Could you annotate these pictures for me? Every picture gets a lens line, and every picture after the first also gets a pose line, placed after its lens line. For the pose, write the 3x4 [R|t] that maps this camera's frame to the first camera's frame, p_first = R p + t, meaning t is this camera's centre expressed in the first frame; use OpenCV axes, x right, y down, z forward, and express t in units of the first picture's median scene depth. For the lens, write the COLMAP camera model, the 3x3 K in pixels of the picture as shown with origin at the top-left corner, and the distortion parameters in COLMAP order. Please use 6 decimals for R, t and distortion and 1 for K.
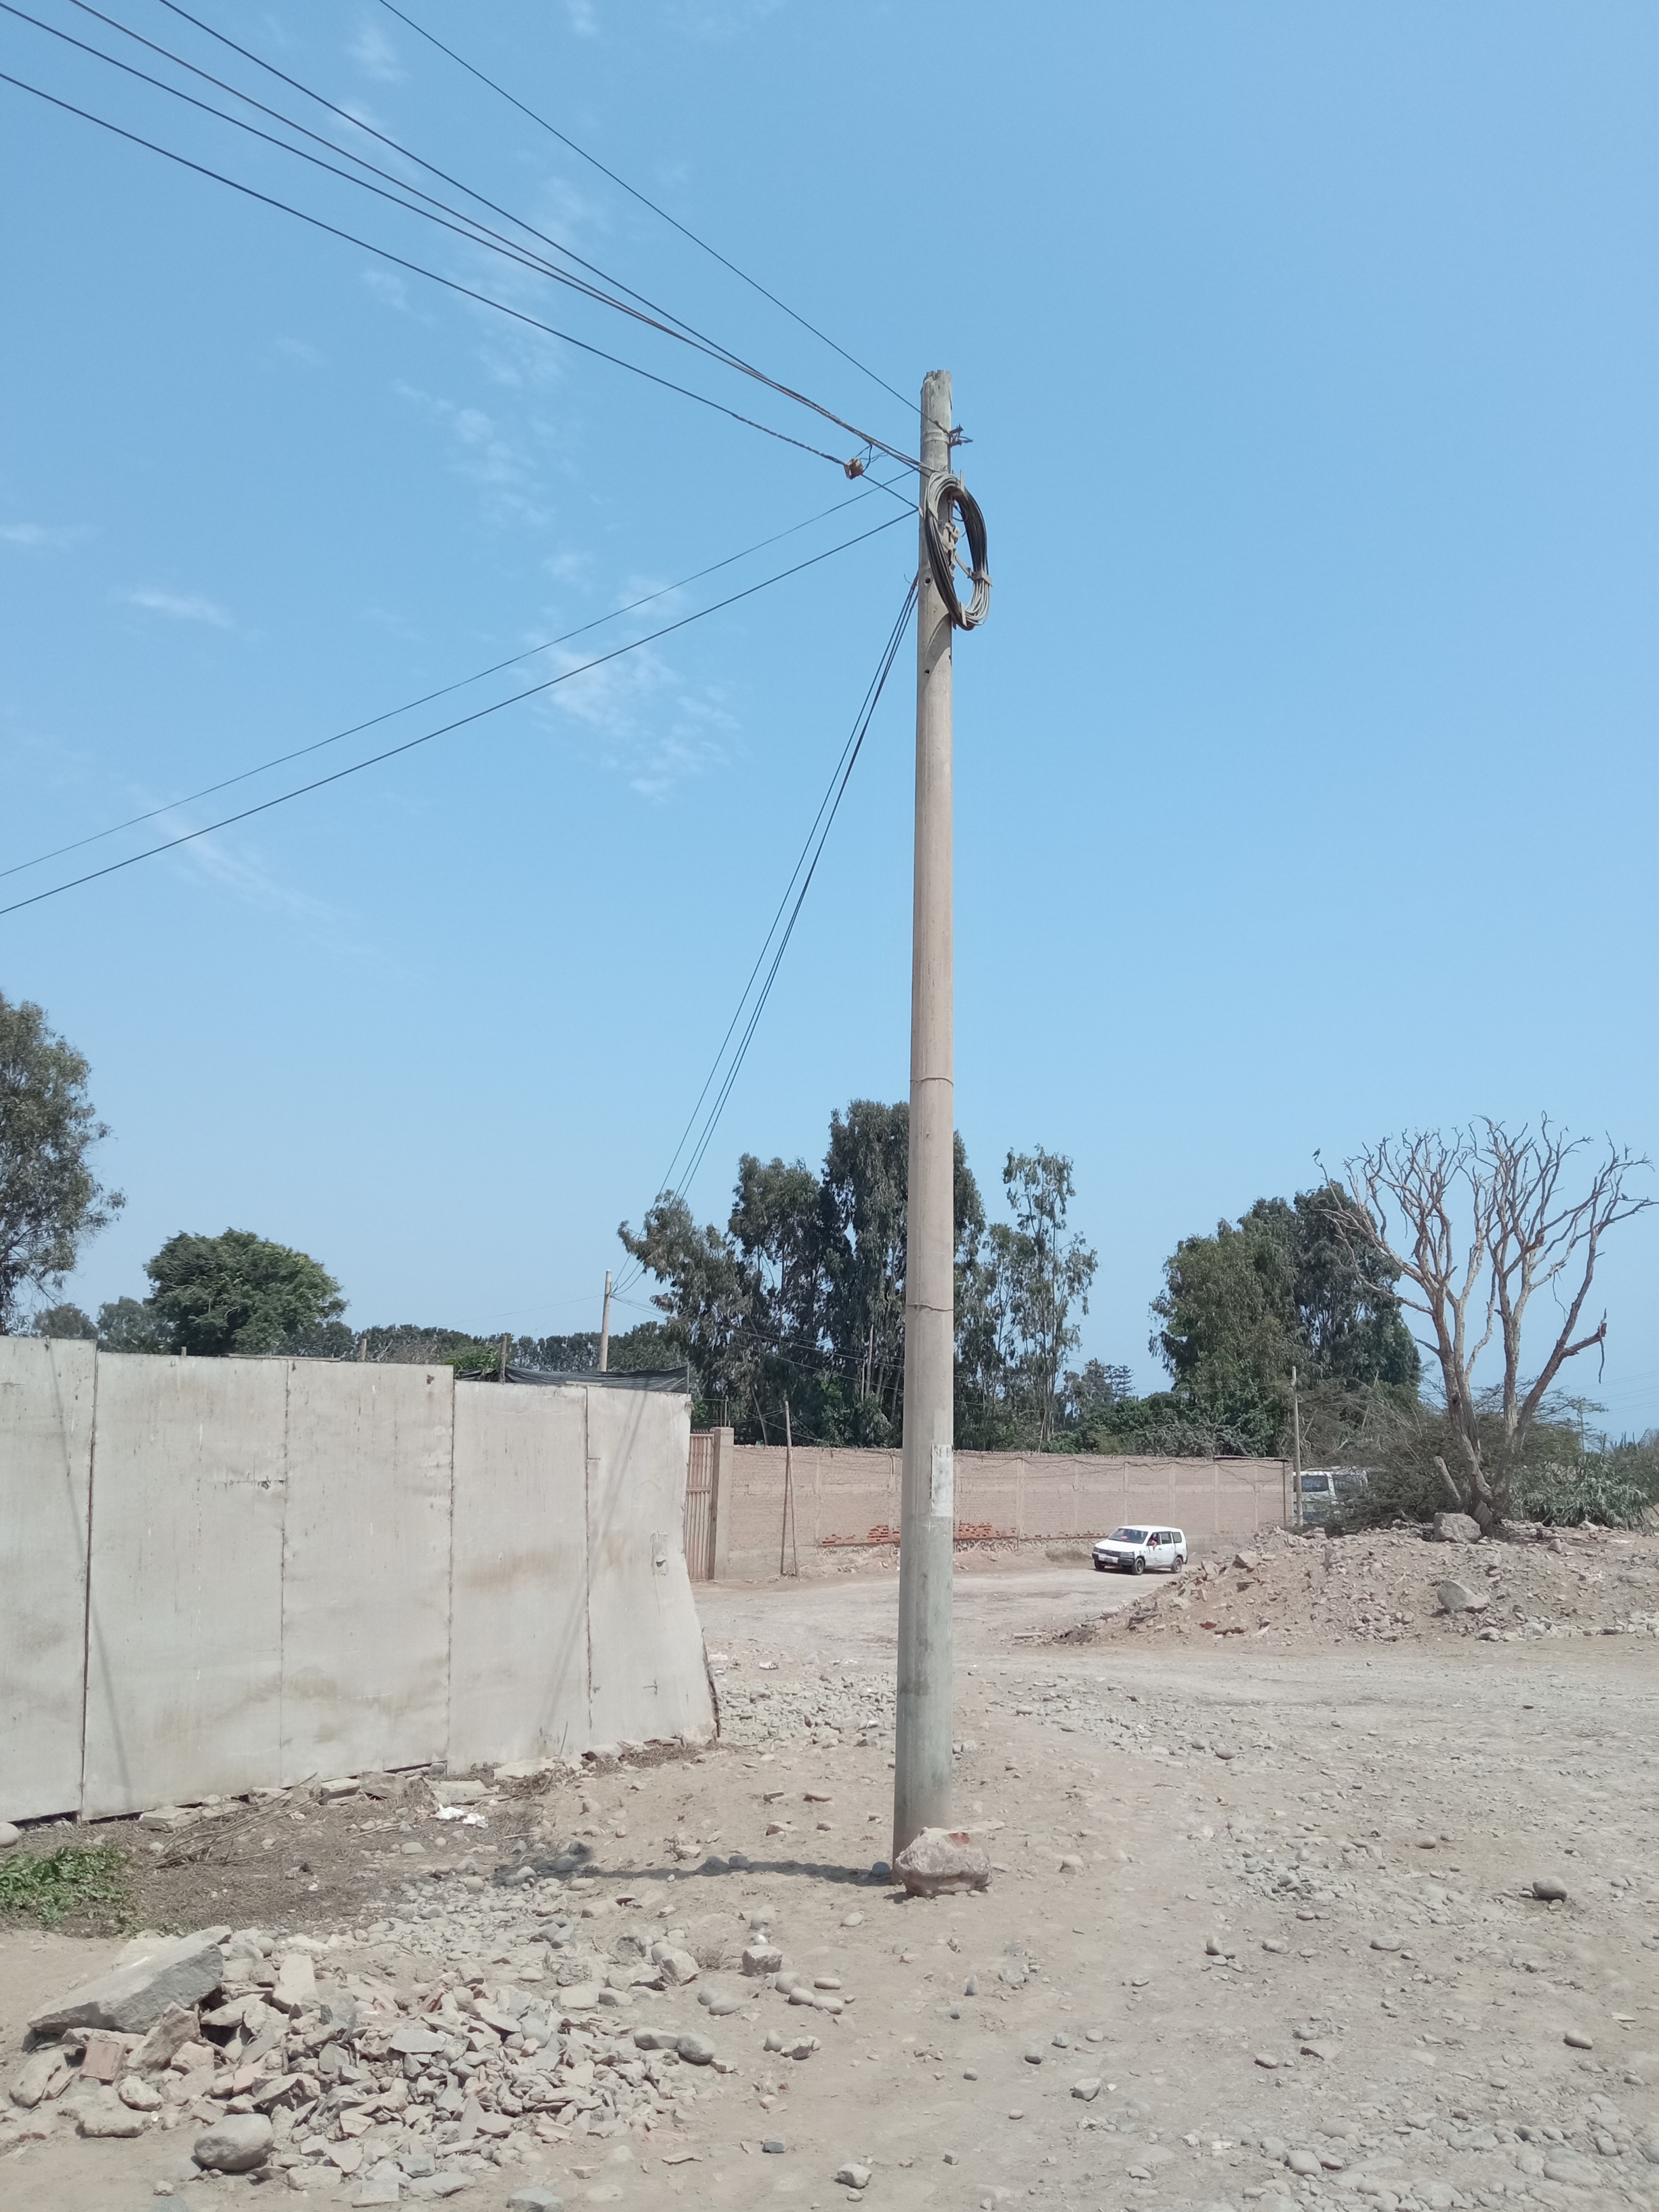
lens RADIAL K [[1826.5, 0, 836.8], [0, 1826.5, 1101.1], [0, 0, 1]] dist [-0.013067, -0.027522]
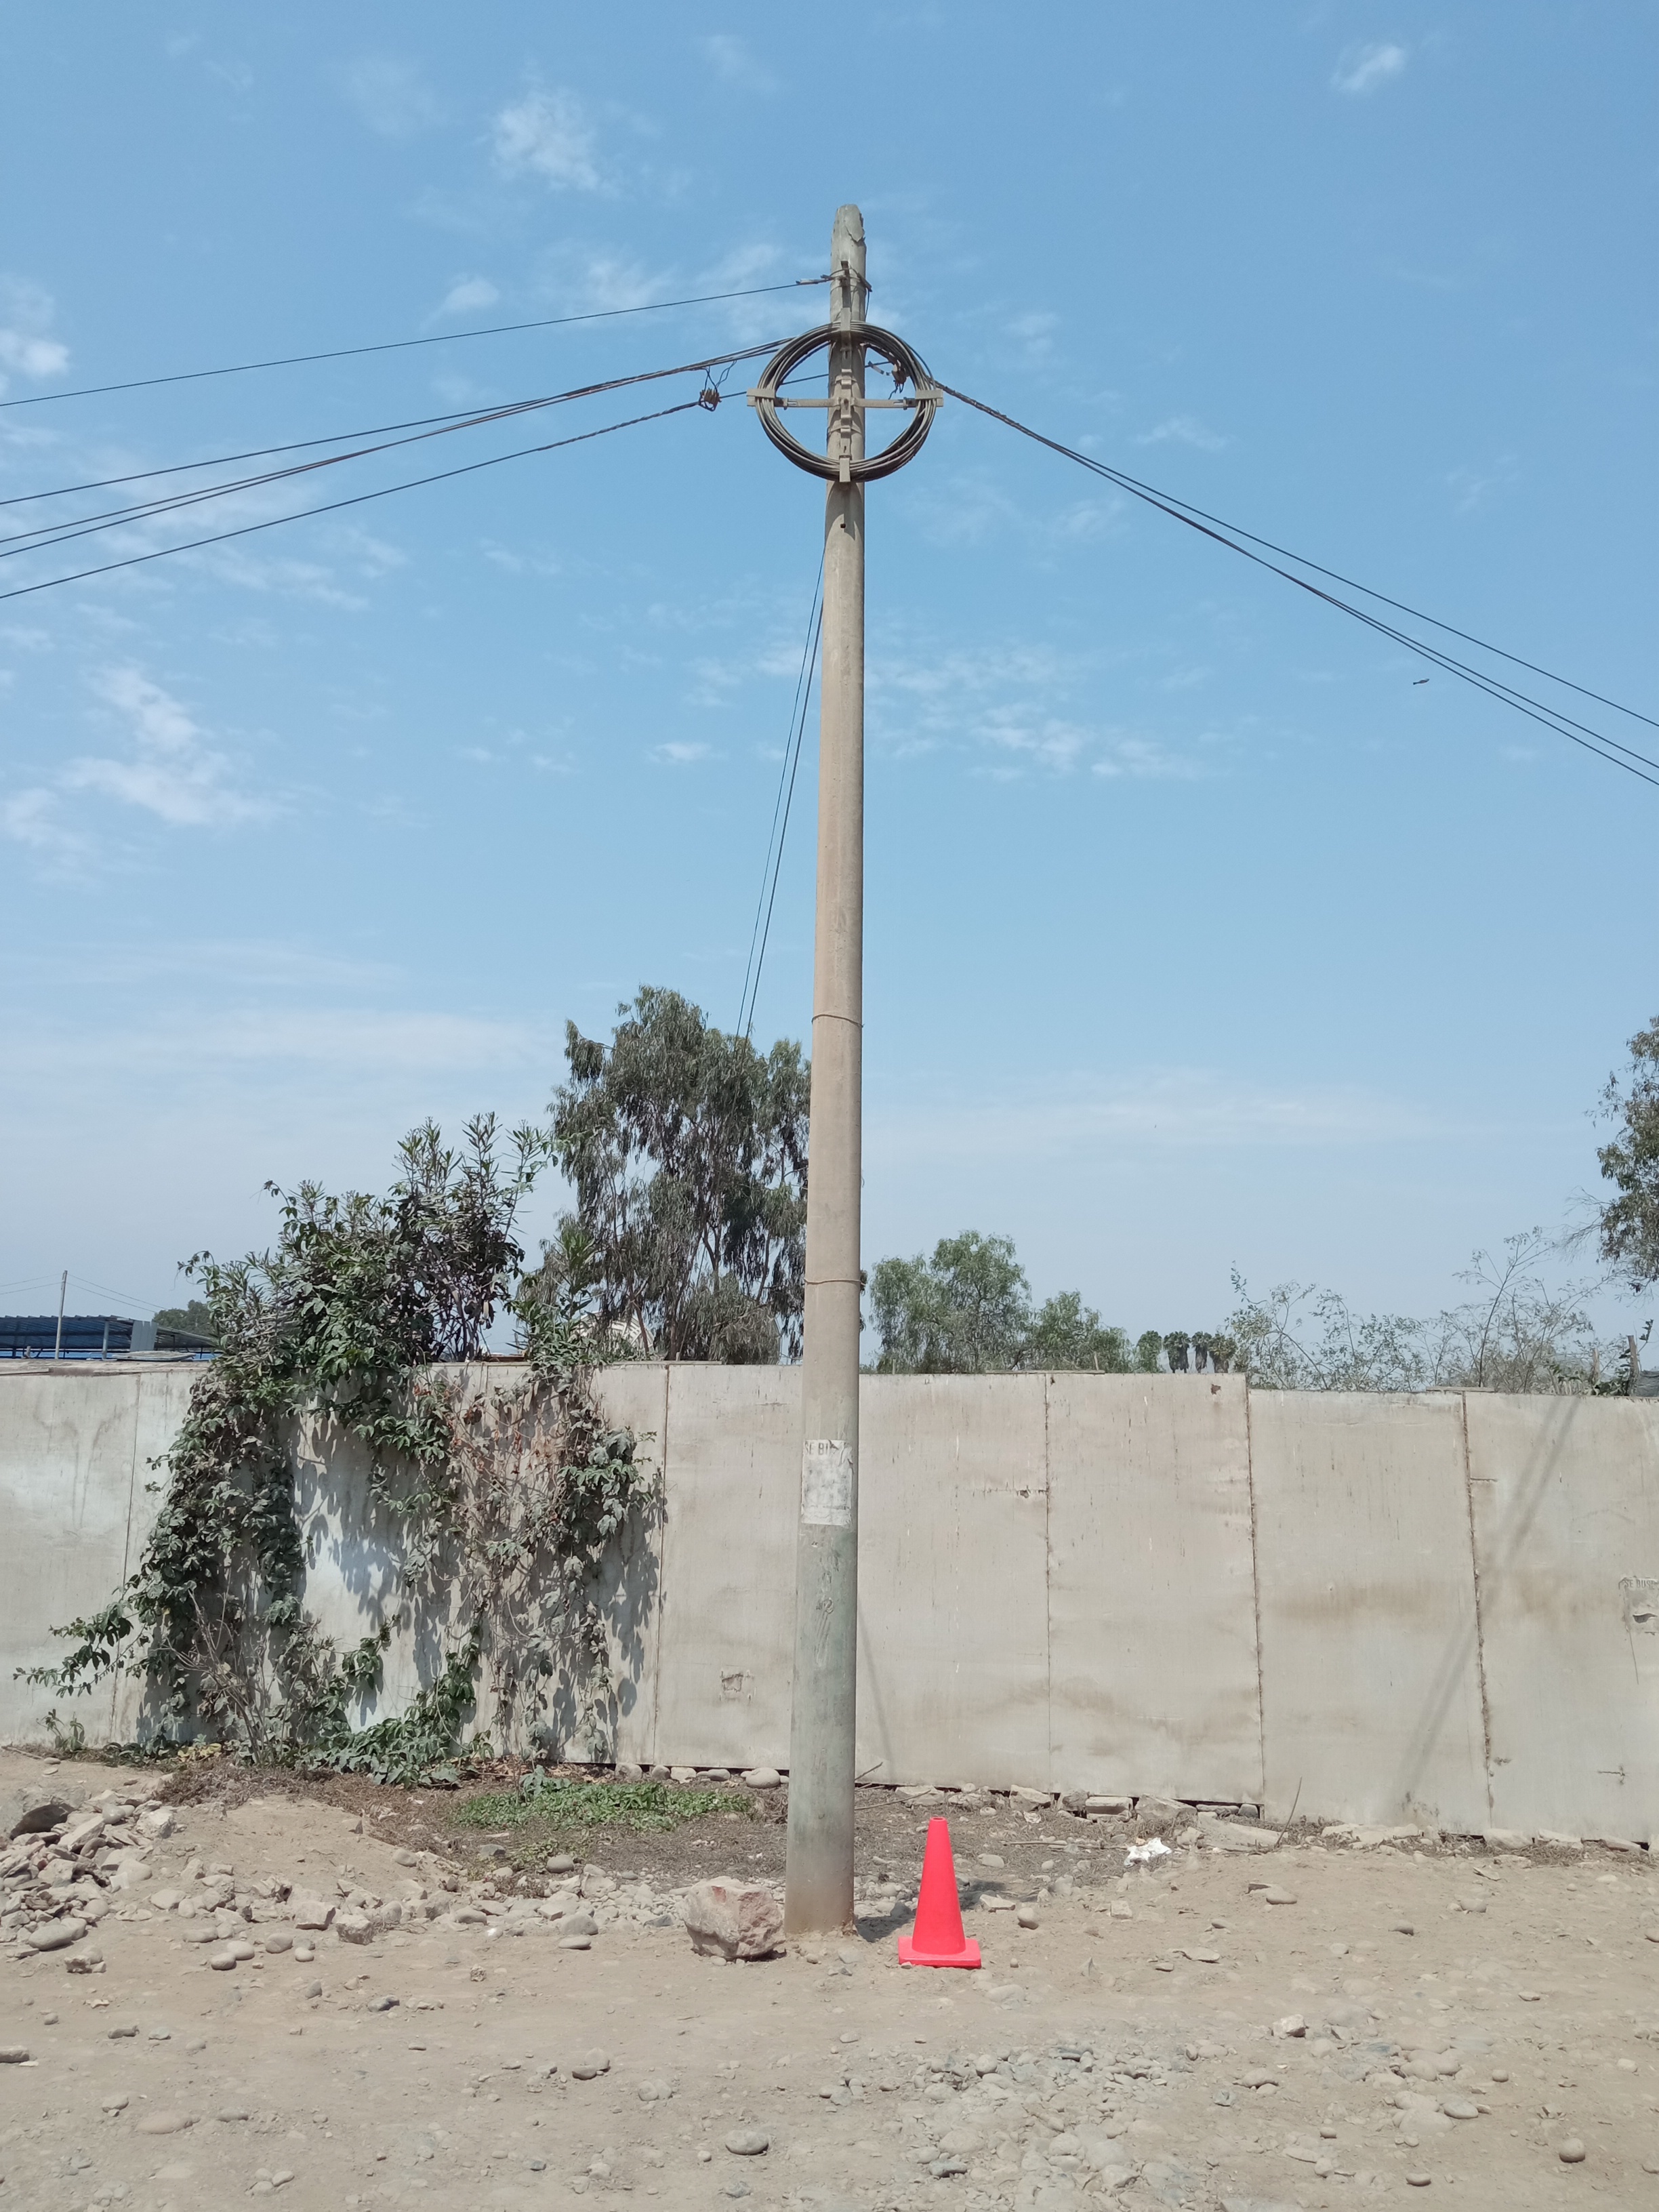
lens RADIAL K [[1826.5, 0, 861.3], [0, 1826.5, 1090.1], [0, 0, 1]] dist [-0.013067, -0.027522]
pose [[0.428636, -0.175866, -0.886196, 0.587338], [0.147090, 0.981369, -0.123608, 0.095078], [0.891424, -0.077368, 0.446518, 0.449312]]
